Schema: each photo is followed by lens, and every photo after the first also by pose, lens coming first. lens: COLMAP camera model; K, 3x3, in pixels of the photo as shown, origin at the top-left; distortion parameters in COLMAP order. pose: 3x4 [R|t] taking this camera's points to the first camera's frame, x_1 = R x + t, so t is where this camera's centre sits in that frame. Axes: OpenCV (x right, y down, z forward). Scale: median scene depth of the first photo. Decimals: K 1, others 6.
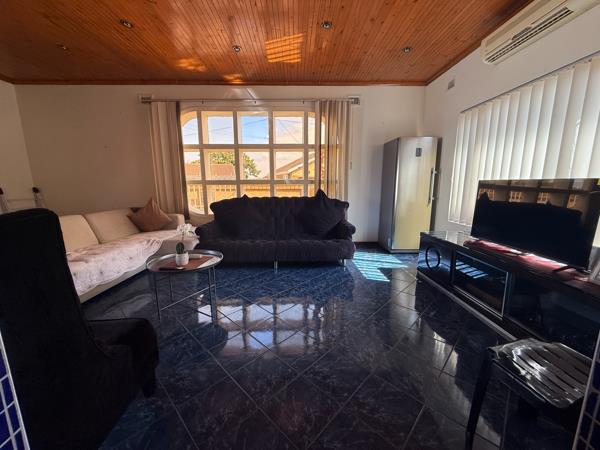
lens RADIAL K [[241.8, 0, 296.0], [0, 241.8, 225.3], [0, 0, 1]] dist [-0.002046, 0.001494]
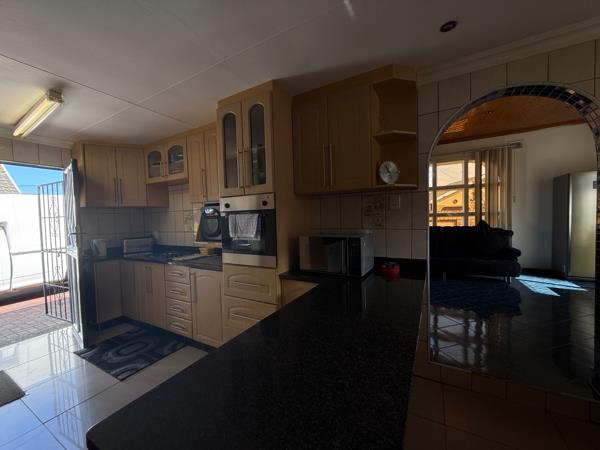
lens RADIAL K [[241.8, 0, 295.1], [0, 241.8, 225.5], [0, 0, 1]] dist [-0.002046, 0.001494]
pose [[0.869791, 0.001984, -0.493417, -0.114552], [-0.059924, 0.993015, -0.101640, 0.057850], [0.489769, 0.117973, 0.863834, -0.499736]]
